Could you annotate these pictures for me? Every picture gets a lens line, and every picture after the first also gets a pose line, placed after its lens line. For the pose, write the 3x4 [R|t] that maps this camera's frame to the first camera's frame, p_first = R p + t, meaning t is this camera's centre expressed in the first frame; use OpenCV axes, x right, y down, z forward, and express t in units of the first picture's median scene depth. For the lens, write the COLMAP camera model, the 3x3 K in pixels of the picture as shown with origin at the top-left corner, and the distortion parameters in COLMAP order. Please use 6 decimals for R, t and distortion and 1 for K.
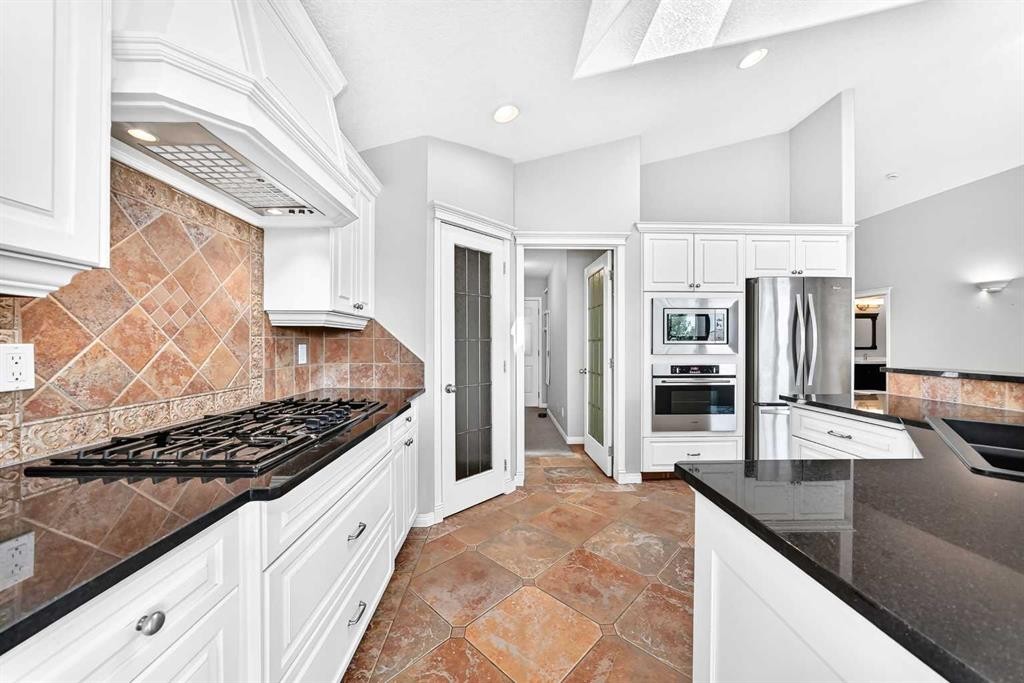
lens RADIAL K [[374.6, 0, 514.2], [0, 374.6, 342.8], [0, 0, 1]] dist [0.001586, 0.000257]
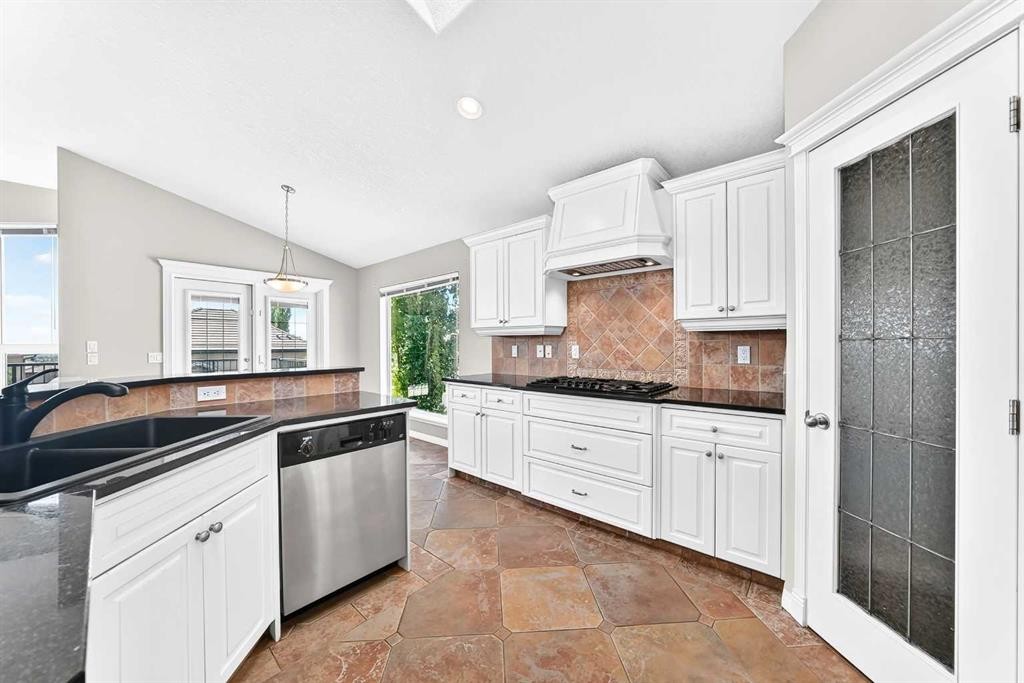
lens RADIAL K [[366.9, 0, 510.9], [0, 366.9, 346.5], [0, 0, 1]] dist [-0.003426, -0.000017]
pose [[-0.685537, 0.005462, -0.728017, 0.847318], [0.002625, 0.999984, 0.005030, -0.002305], [0.728033, 0.001537, -0.685540, 1.514481]]
